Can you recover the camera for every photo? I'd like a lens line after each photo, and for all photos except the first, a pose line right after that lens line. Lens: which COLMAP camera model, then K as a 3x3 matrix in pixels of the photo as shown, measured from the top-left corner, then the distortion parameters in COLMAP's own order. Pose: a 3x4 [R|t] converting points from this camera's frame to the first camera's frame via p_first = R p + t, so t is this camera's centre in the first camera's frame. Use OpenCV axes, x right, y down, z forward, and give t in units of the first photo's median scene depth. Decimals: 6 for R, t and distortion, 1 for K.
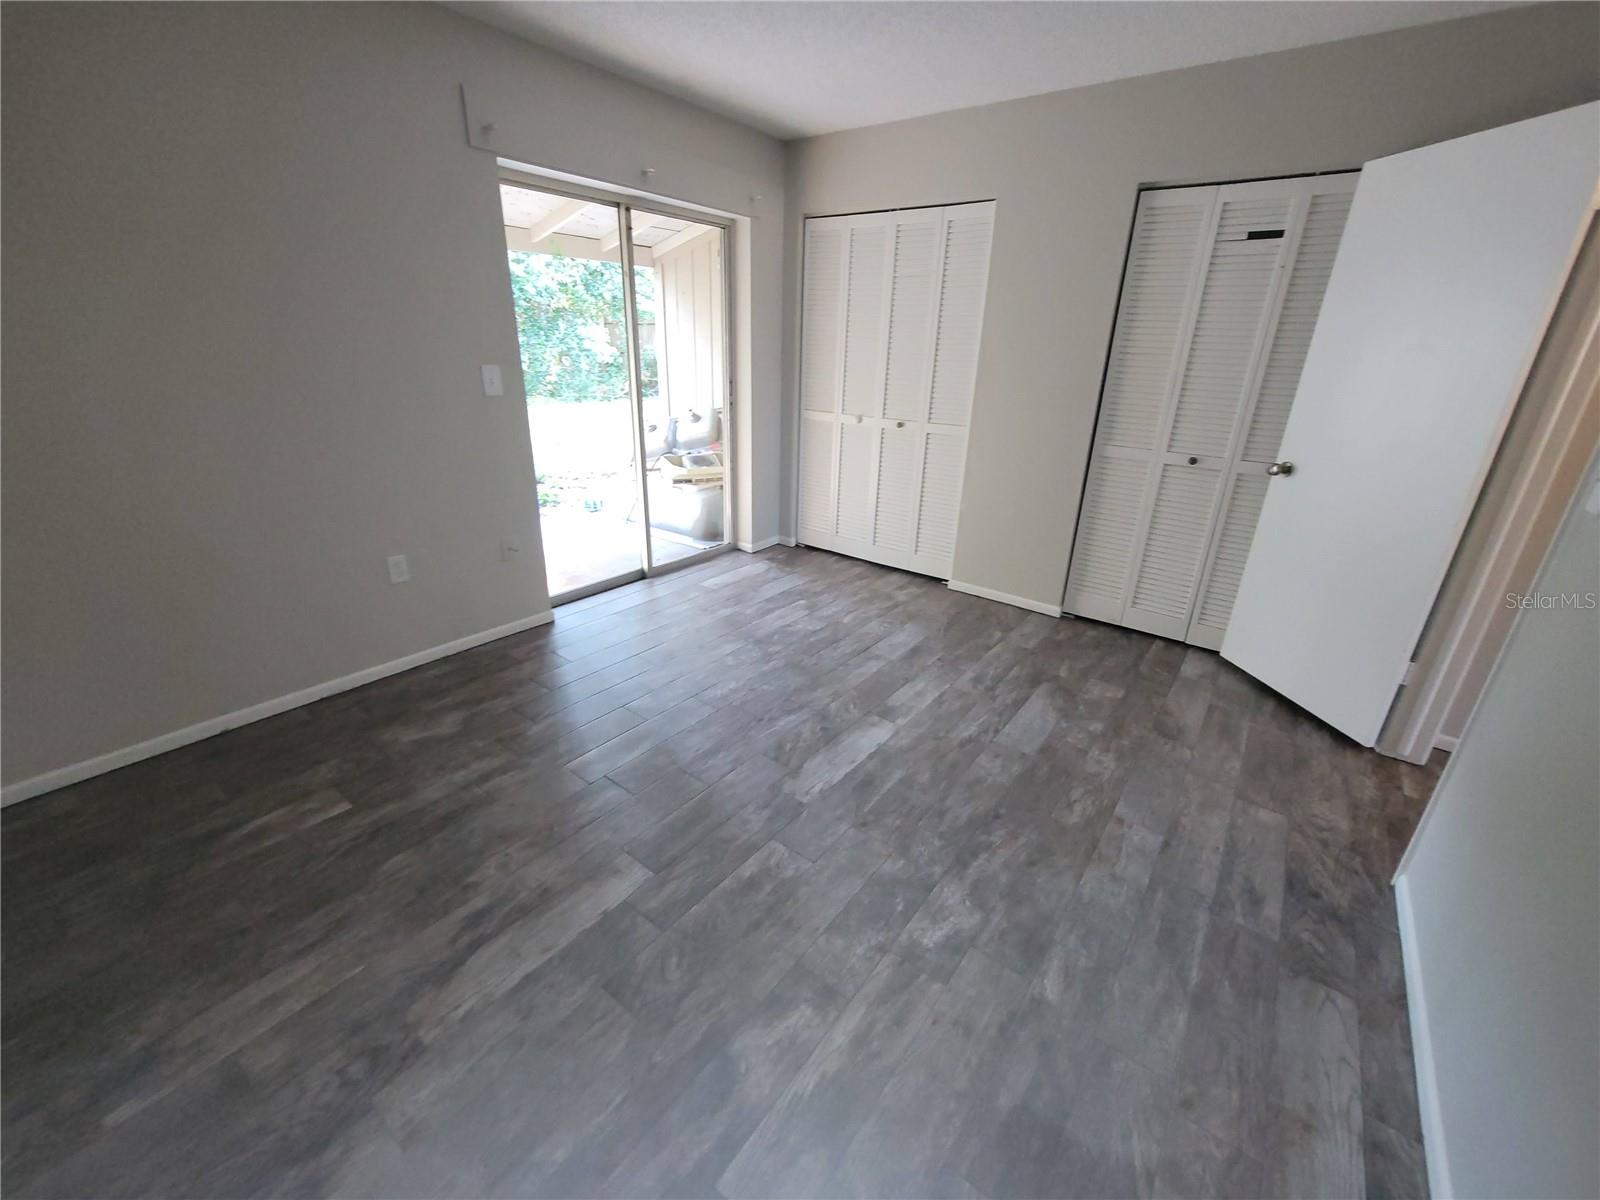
lens RADIAL K [[651.6, 0, 799.4], [0, 651.6, 595.6], [0, 0, 1]] dist [-0.001572, 0.001305]
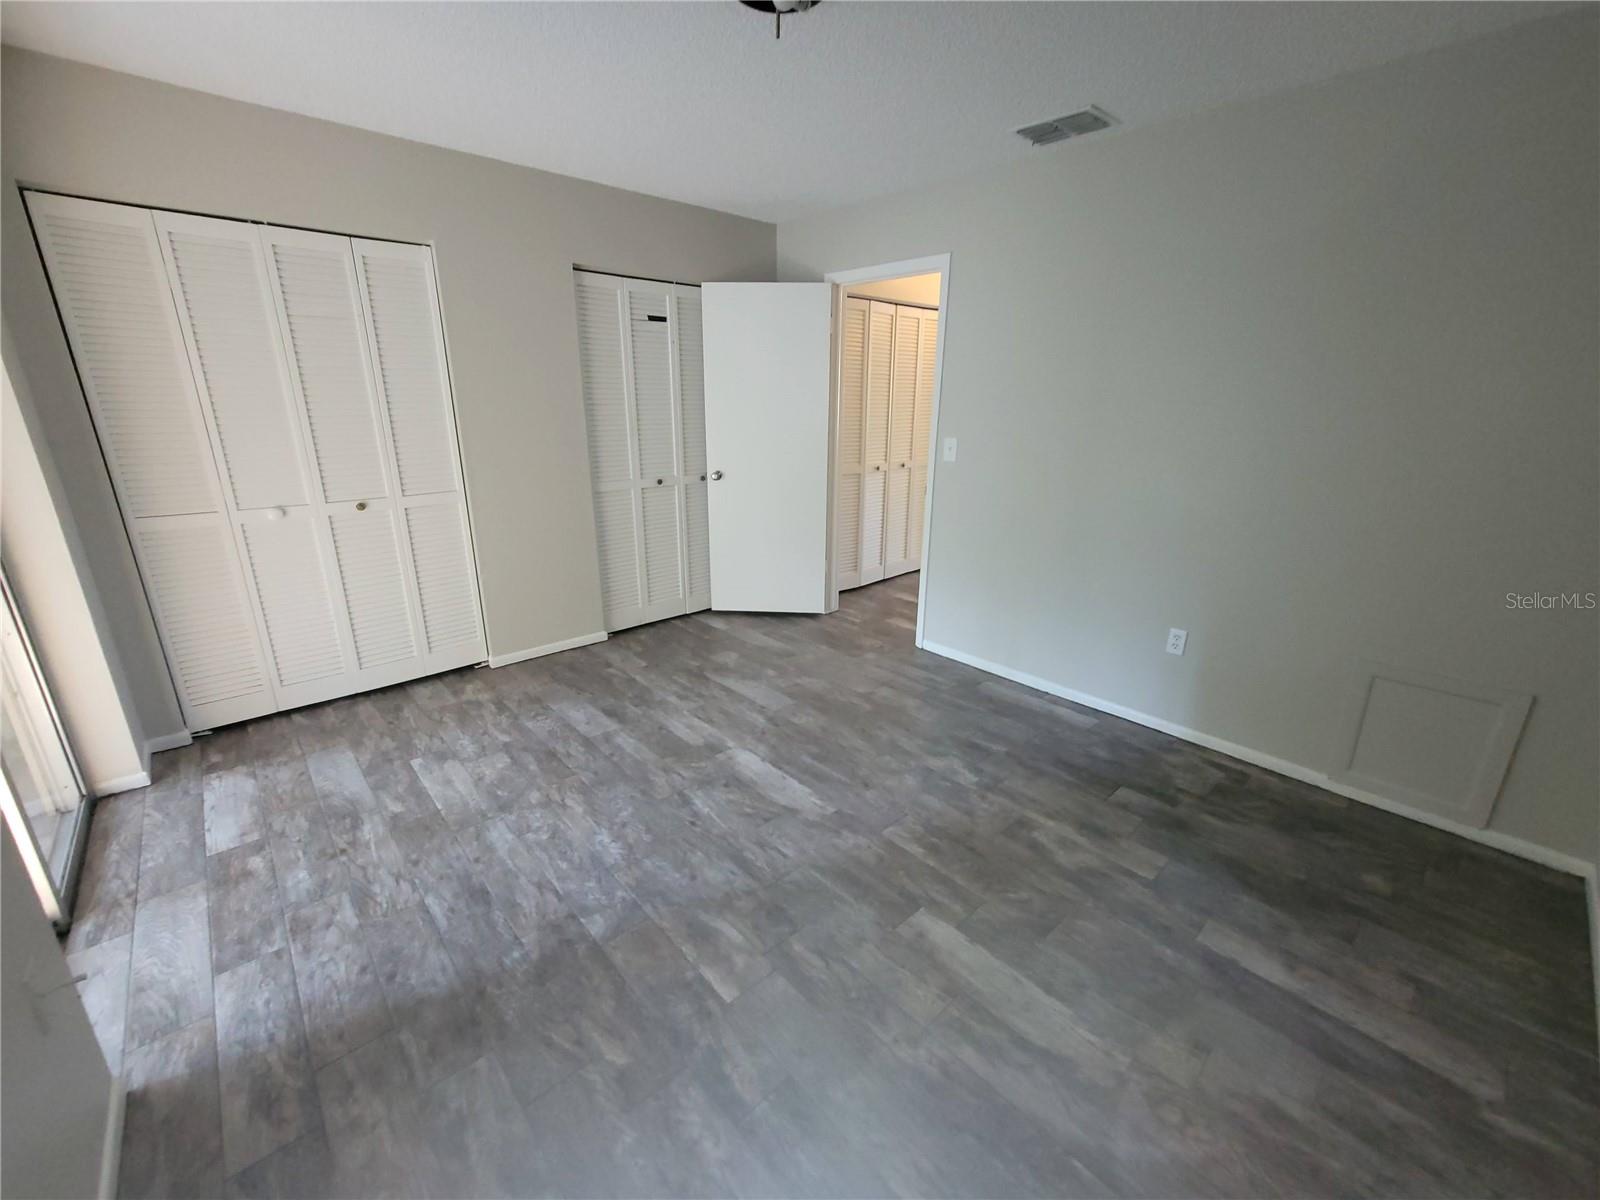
lens RADIAL K [[651.6, 0, 807.0], [0, 651.6, 597.8], [0, 0, 1]] dist [-0.001572, 0.001305]
pose [[0.174759, -0.322352, 0.930348, -0.709484], [0.358011, 0.901018, 0.244940, -0.233448], [-0.917217, 0.290270, 0.272867, 0.482108]]
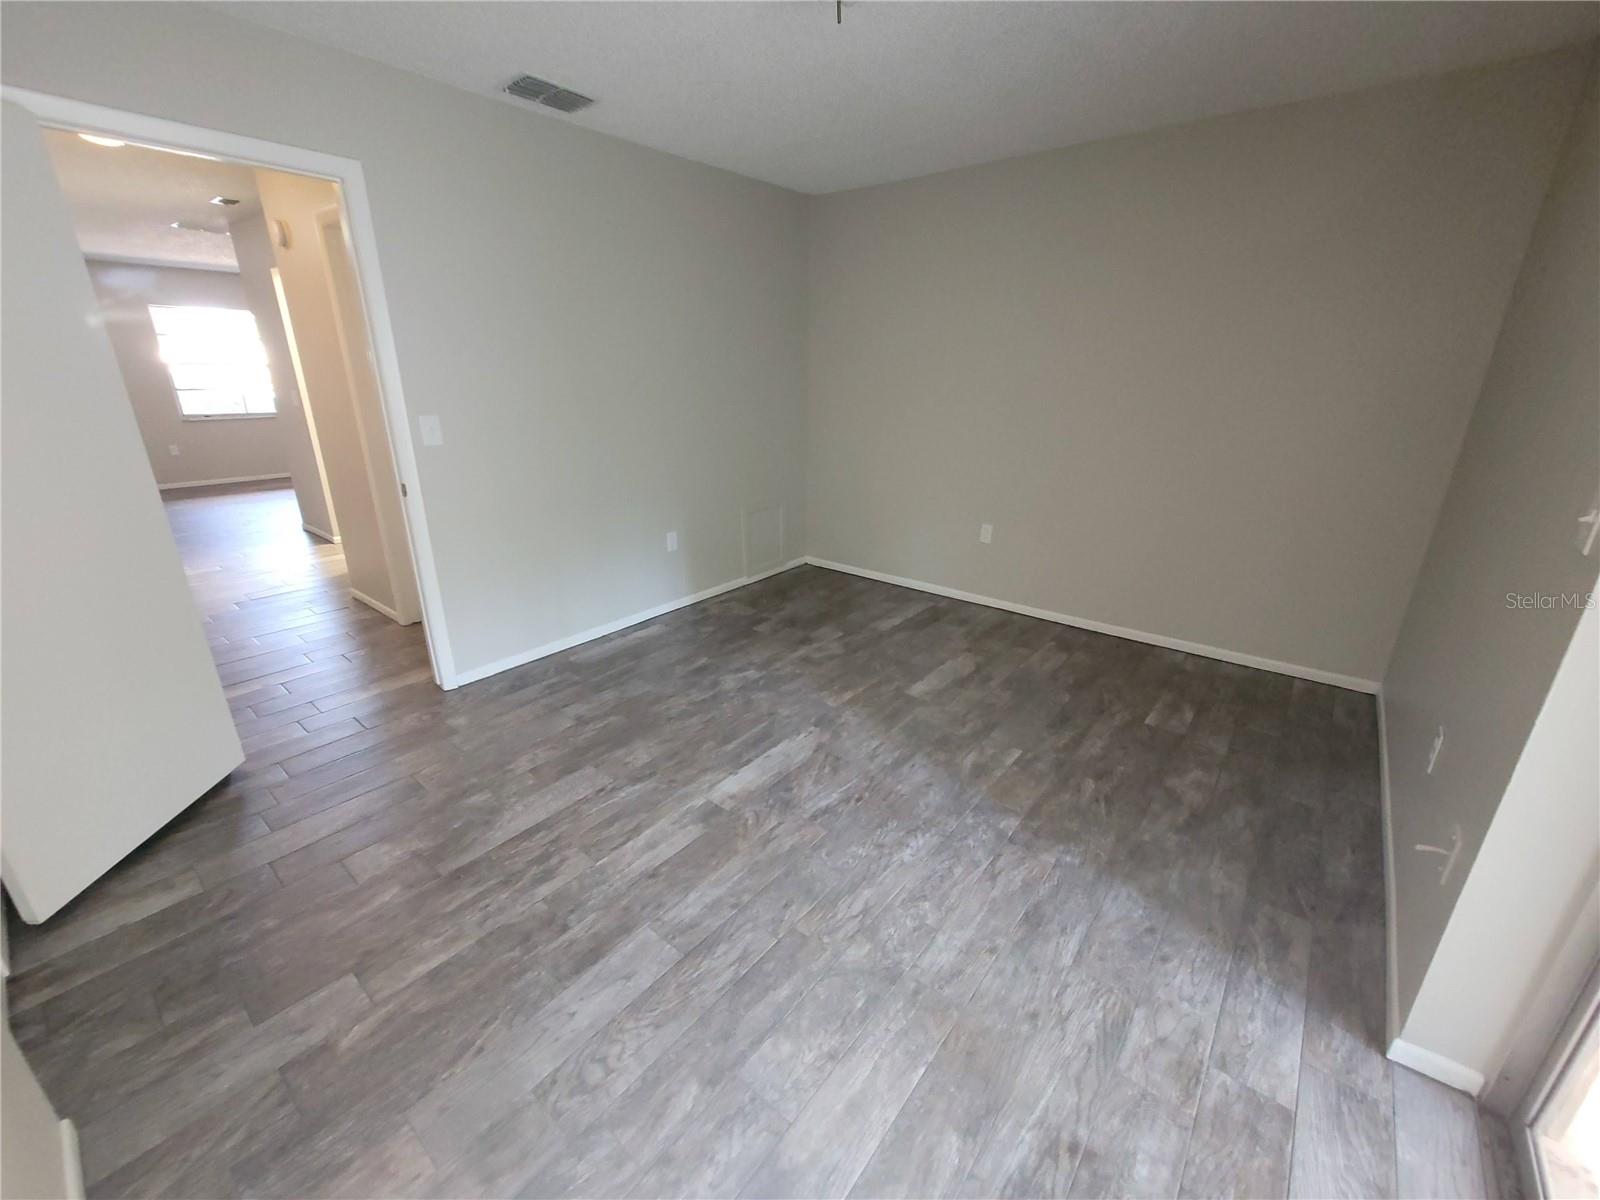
lens RADIAL K [[651.6, 0, 802.5], [0, 651.6, 596.3], [0, 0, 1]] dist [-0.001572, 0.001305]
pose [[-0.998935, -0.042654, 0.017600, 0.012637], [-0.020543, 0.752646, 0.658105, -0.558217], [-0.041318, 0.657043, -0.752720, 1.380214]]
